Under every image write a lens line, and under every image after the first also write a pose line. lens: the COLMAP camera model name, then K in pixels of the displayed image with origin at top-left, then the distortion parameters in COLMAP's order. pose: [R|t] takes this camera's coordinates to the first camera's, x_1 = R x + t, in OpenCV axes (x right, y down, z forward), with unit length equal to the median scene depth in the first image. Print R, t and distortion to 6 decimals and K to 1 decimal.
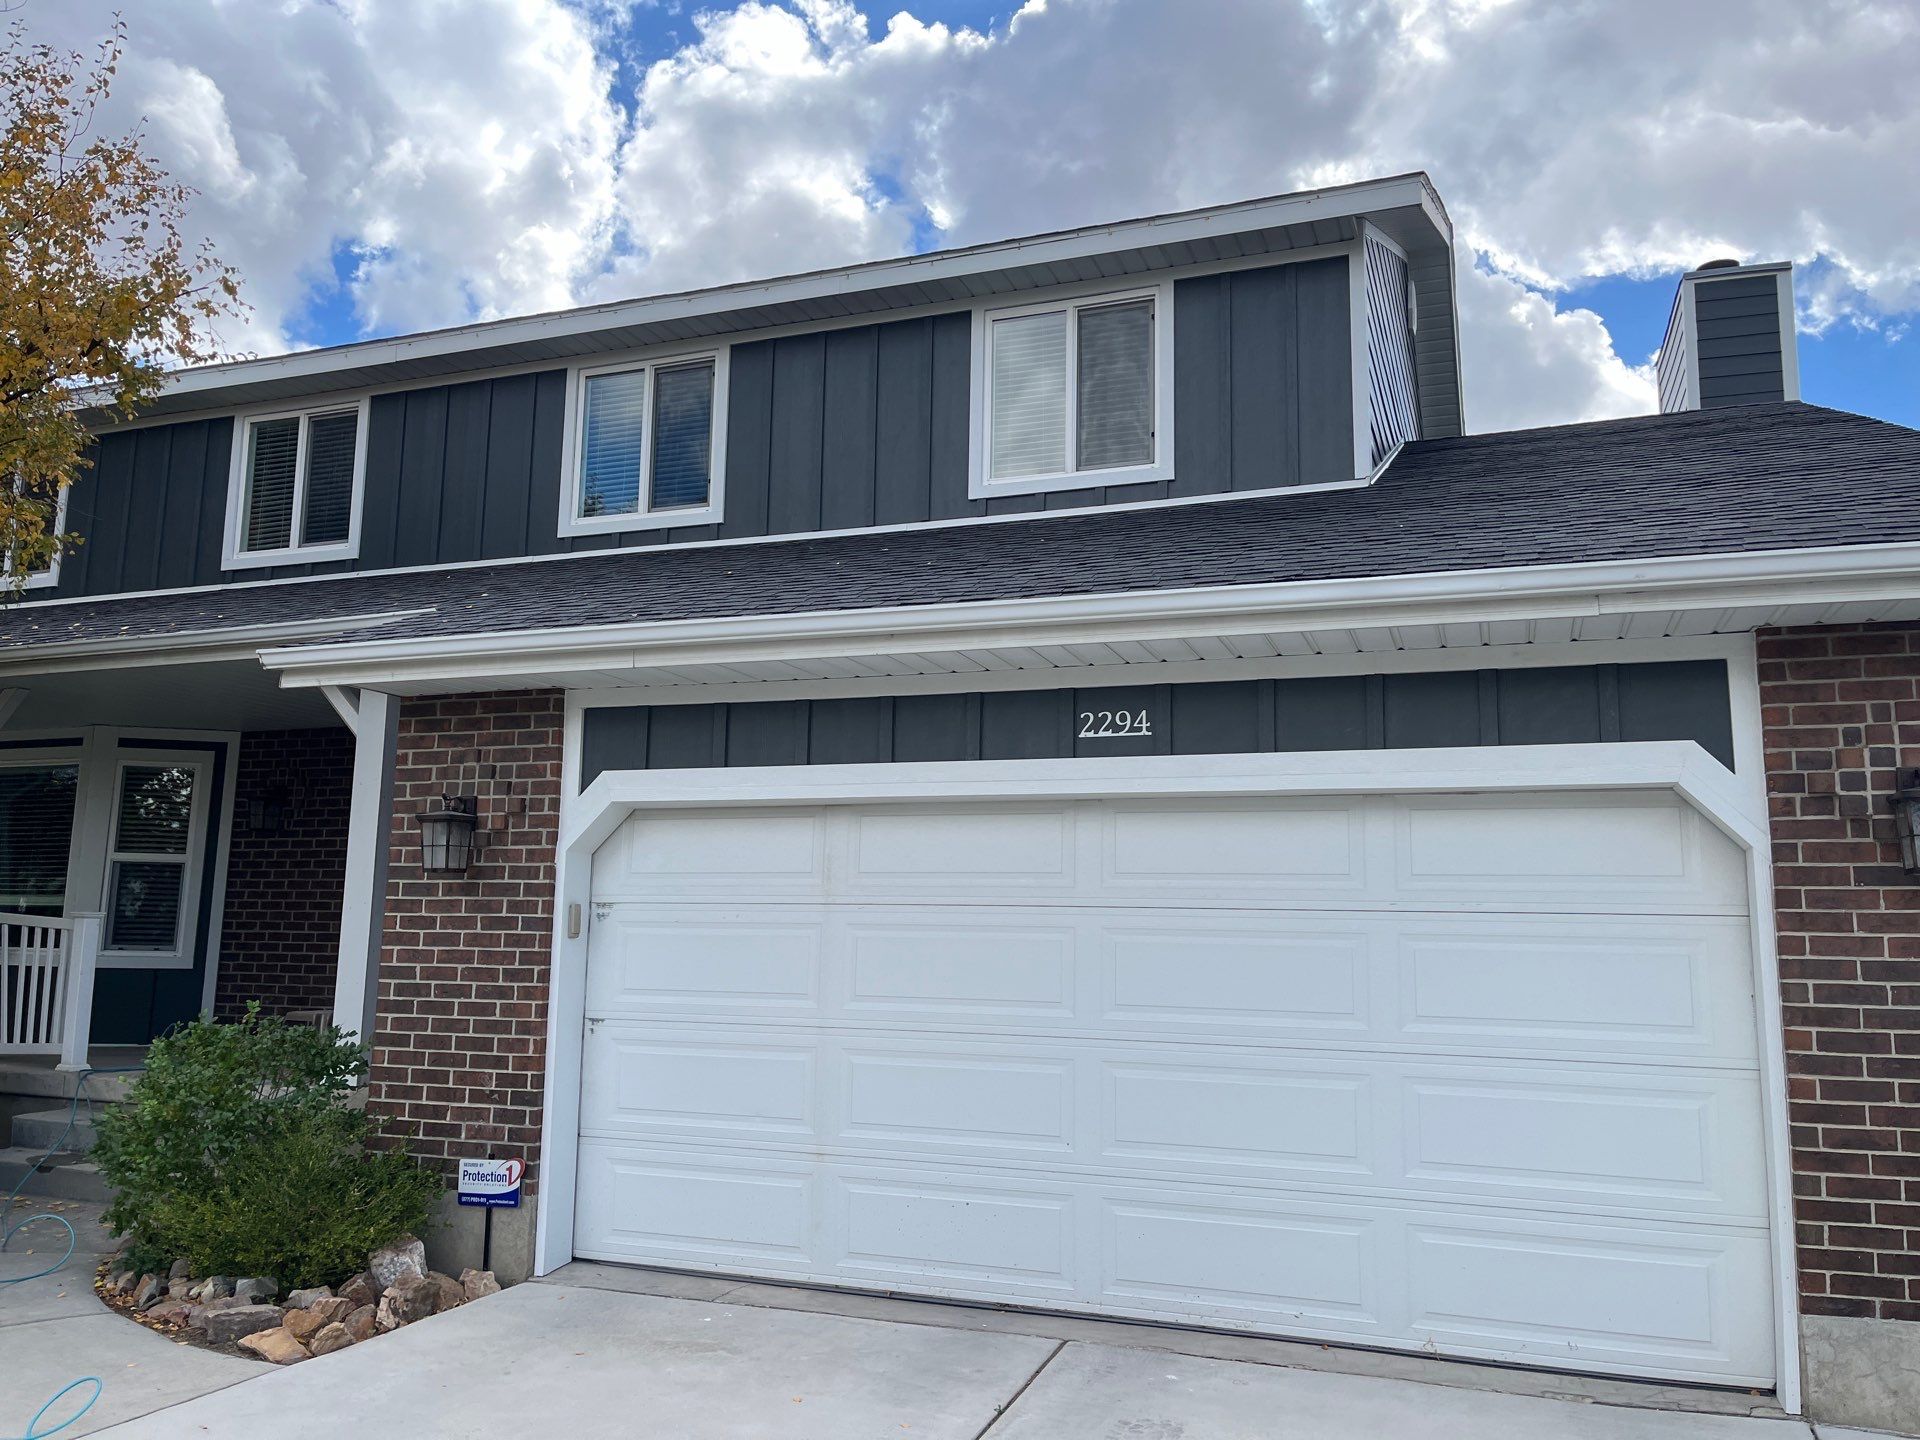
lens RADIAL K [[1442.3, 0, 960.0], [0, 1442.3, 720.0], [0, 0, 1]] dist [-0.053112, 0.002405]
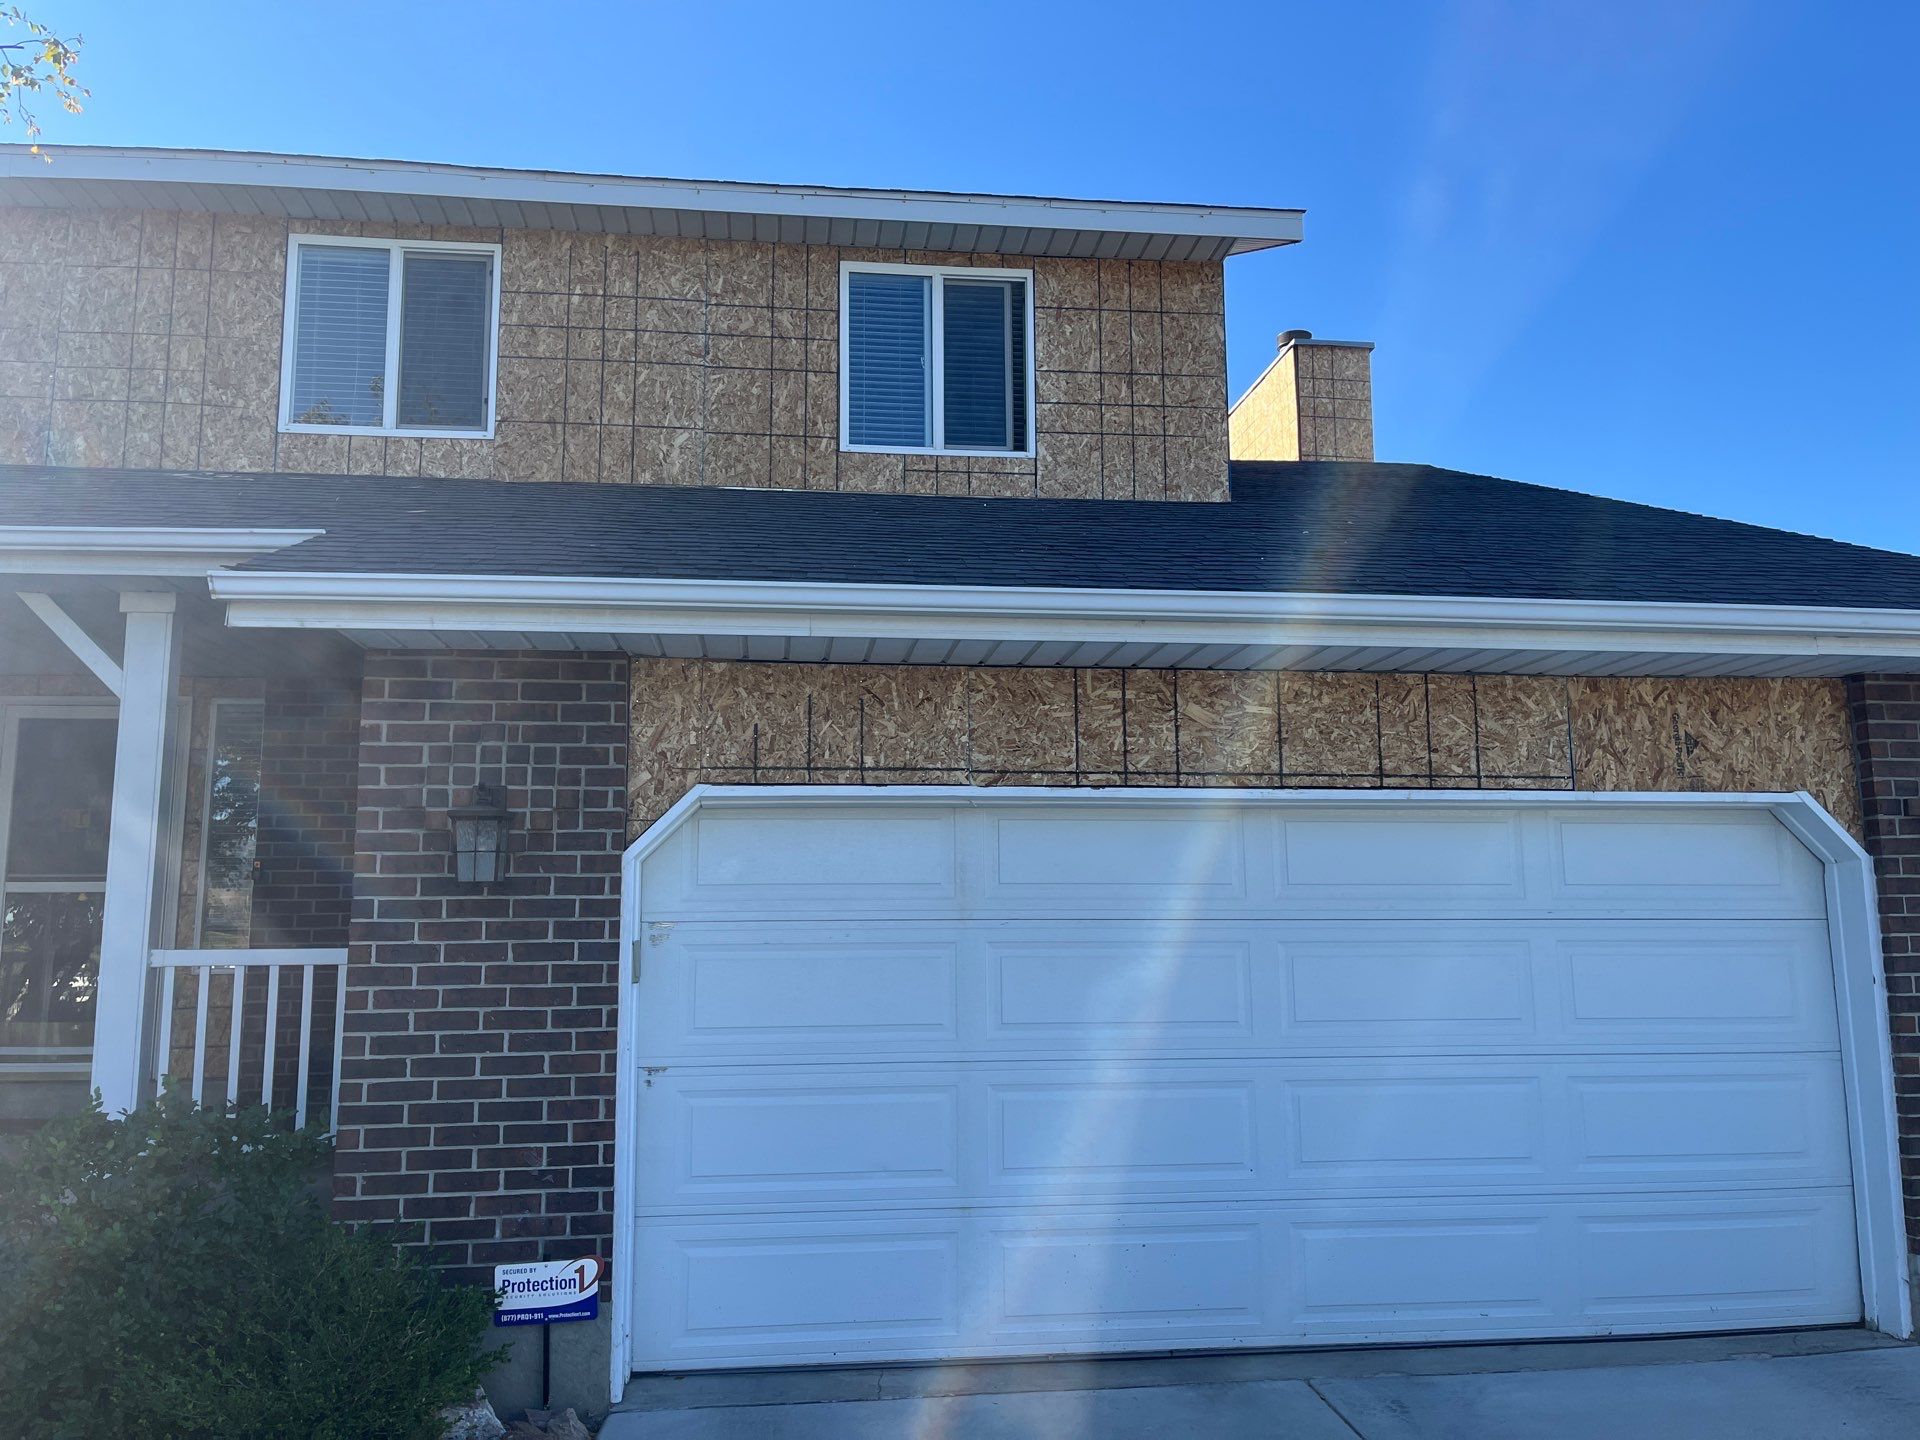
lens RADIAL K [[1493.1, 0, 960.0], [0, 1493.1, 720.0], [0, 0, 1]] dist [-0.000550, -0.061141]
pose [[0.892278, 0.045735, 0.449165, -0.492259], [-0.046465, 0.998876, -0.009404, 0.014661], [-0.449090, -0.012480, 0.893400, 0.185912]]
